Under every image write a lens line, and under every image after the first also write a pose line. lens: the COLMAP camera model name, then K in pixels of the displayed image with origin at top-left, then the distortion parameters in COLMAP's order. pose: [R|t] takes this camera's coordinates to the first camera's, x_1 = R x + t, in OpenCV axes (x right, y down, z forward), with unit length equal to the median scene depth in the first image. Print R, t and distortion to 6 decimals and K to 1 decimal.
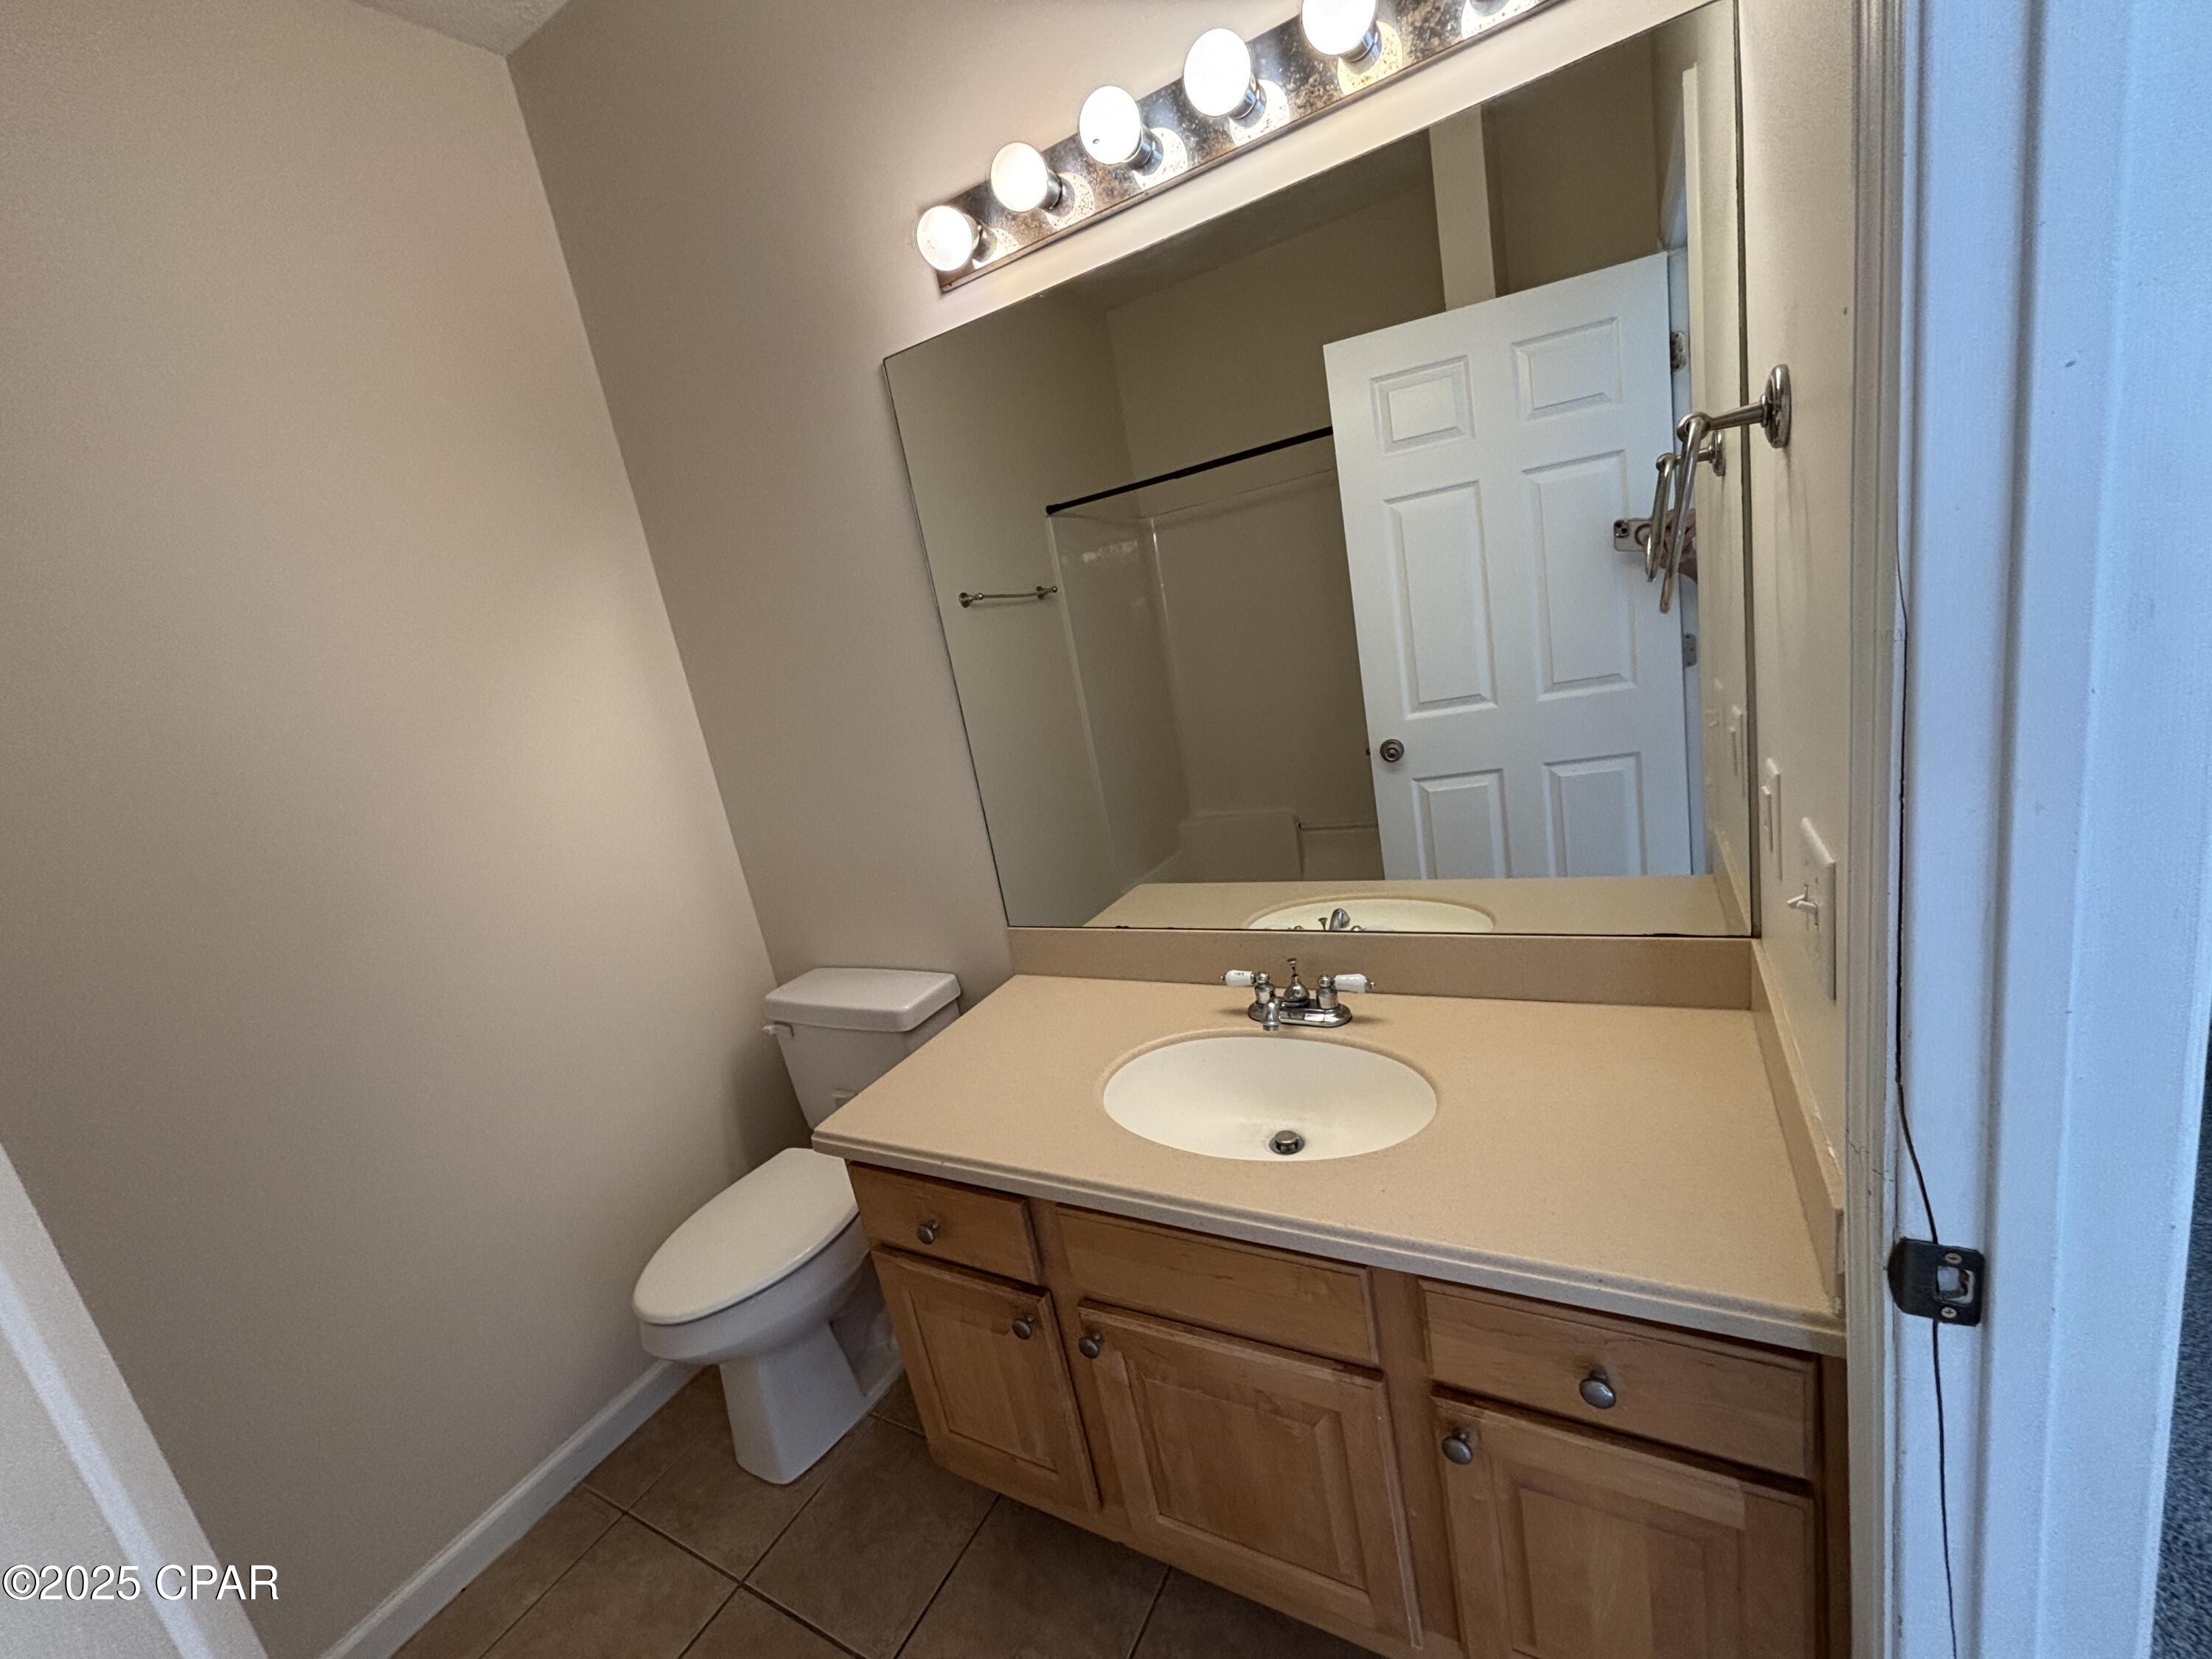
lens RADIAL K [[894.1, 0, 1105.6], [0, 894.1, 827.0], [0, 0, 1]] dist [0.003266, -0.000753]
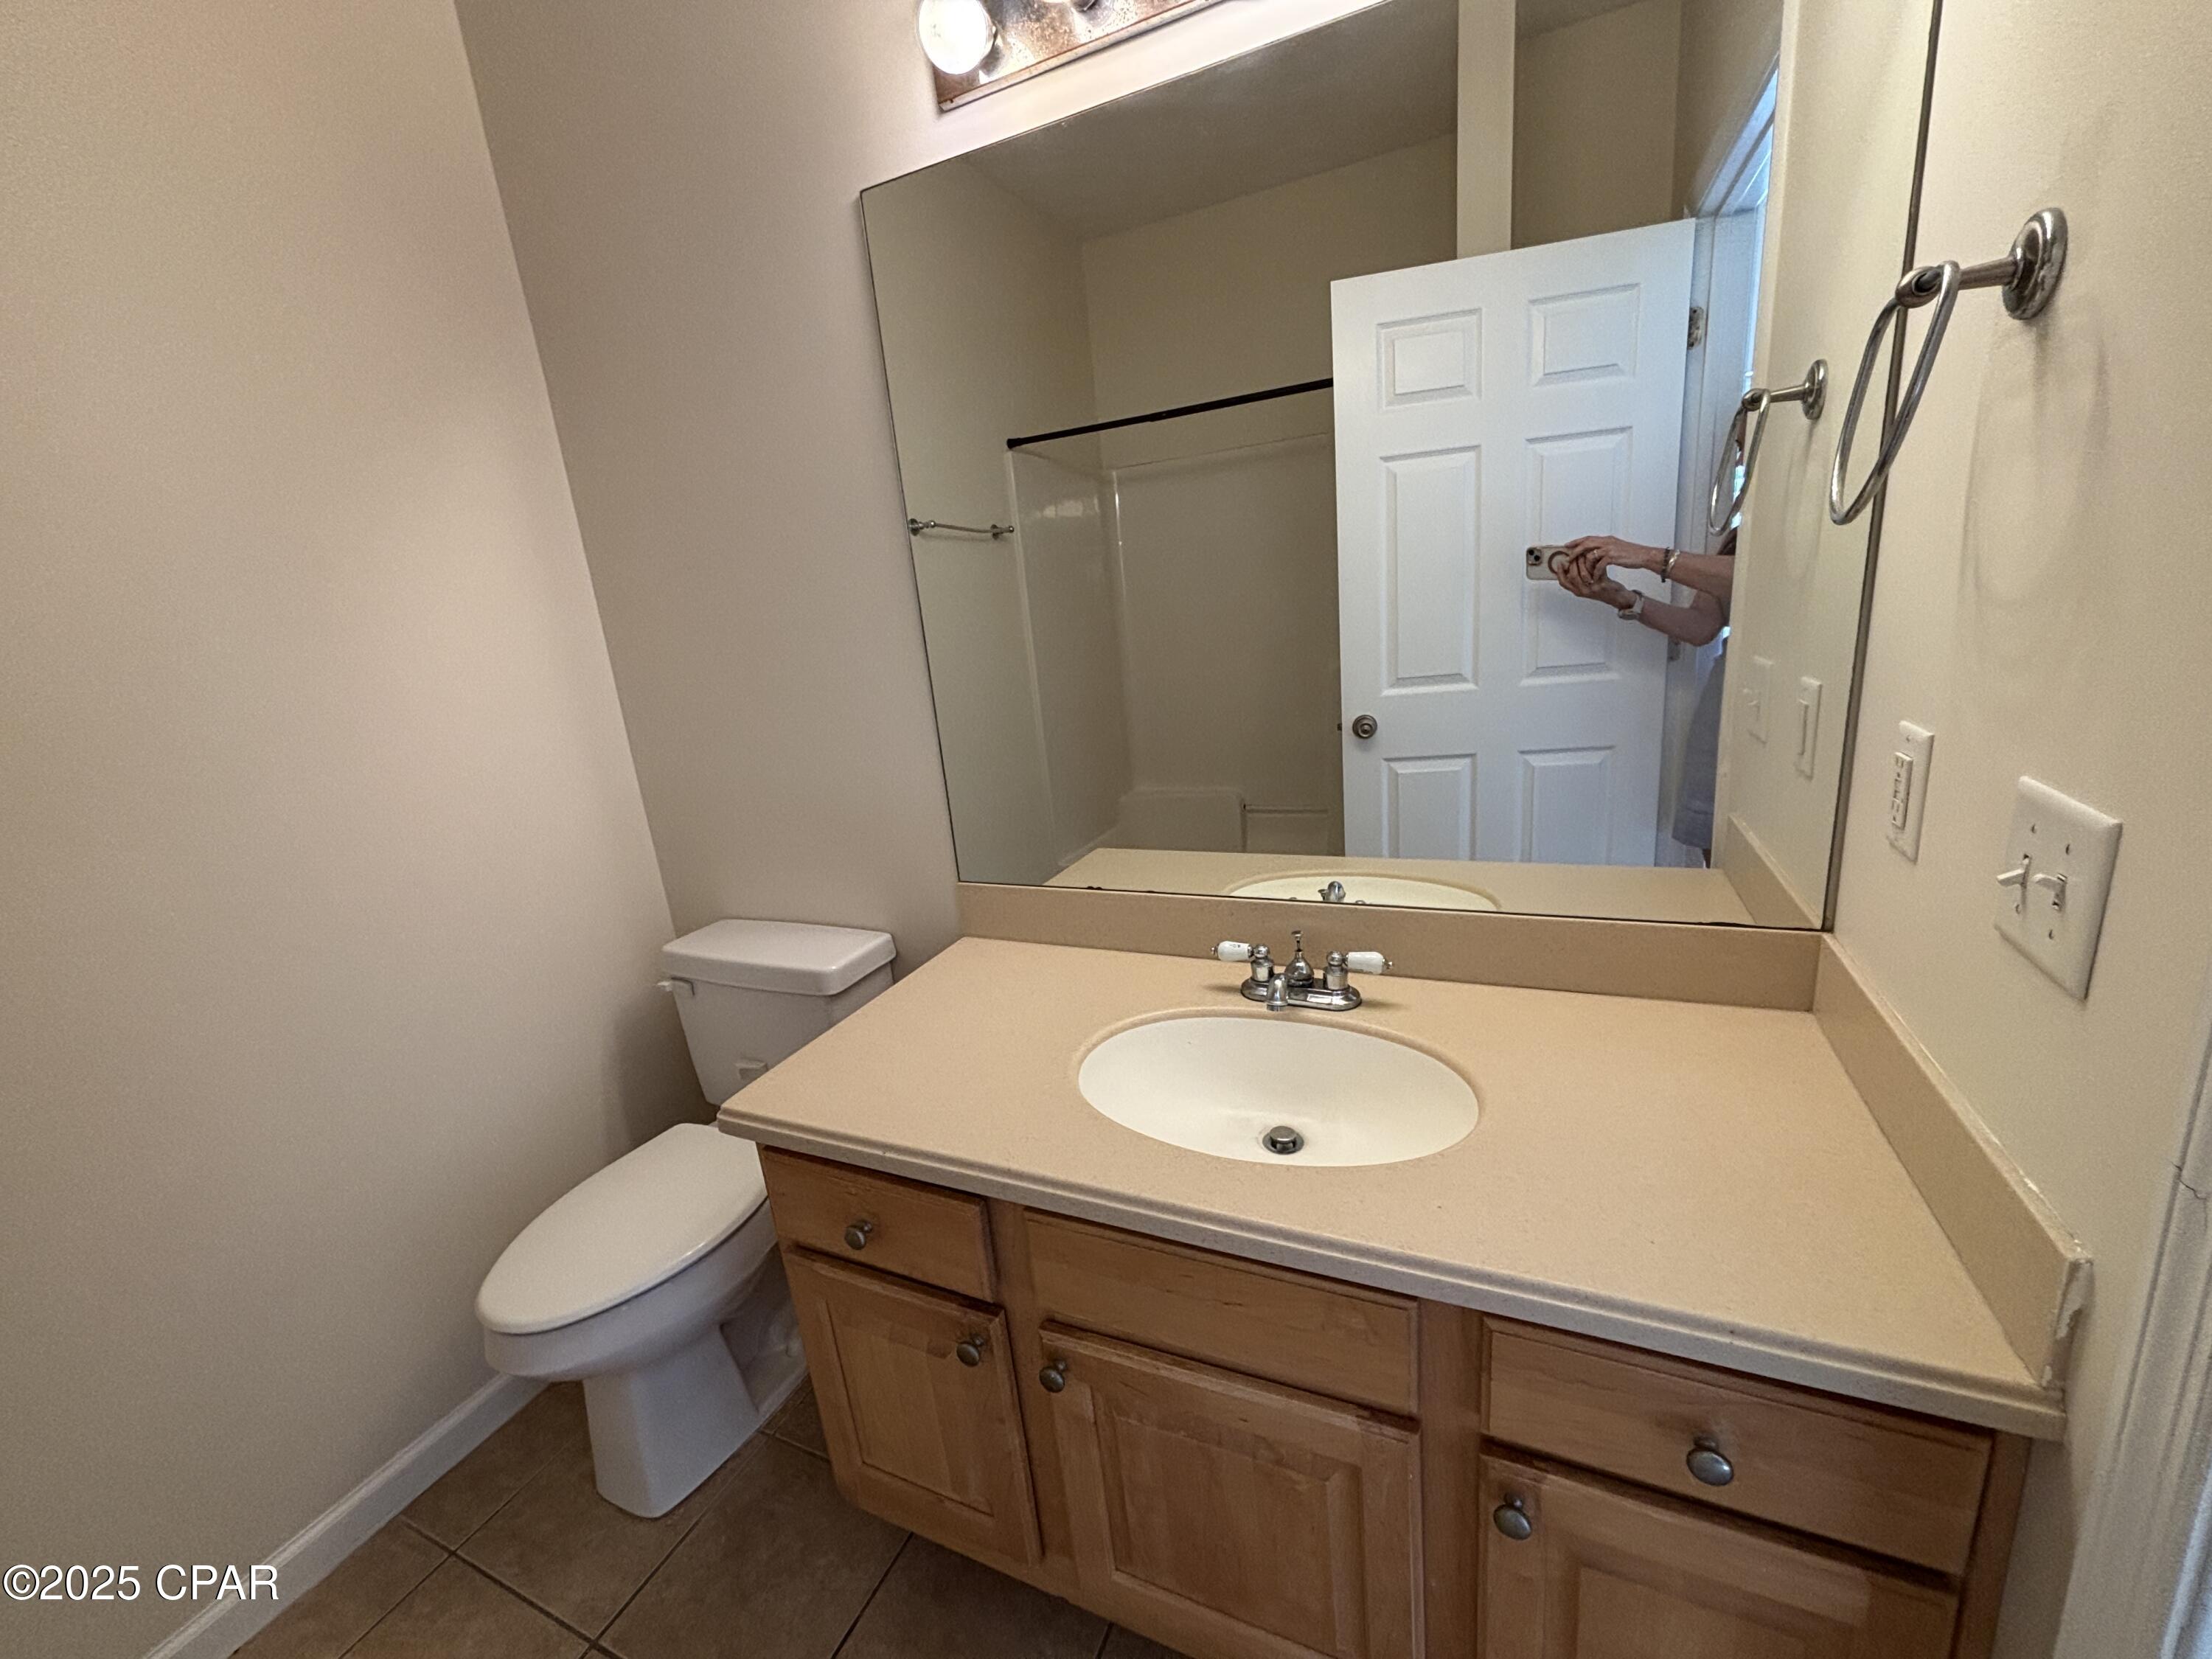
lens RADIAL K [[894.1, 0, 1104.1], [0, 894.1, 827.8], [0, 0, 1]] dist [0.003266, -0.000753]
pose [[0.993117, 0.066318, 0.096545, -0.065869], [-0.068172, 0.997545, 0.016029, 0.042694], [-0.095245, -0.022500, 0.995200, 0.141262]]
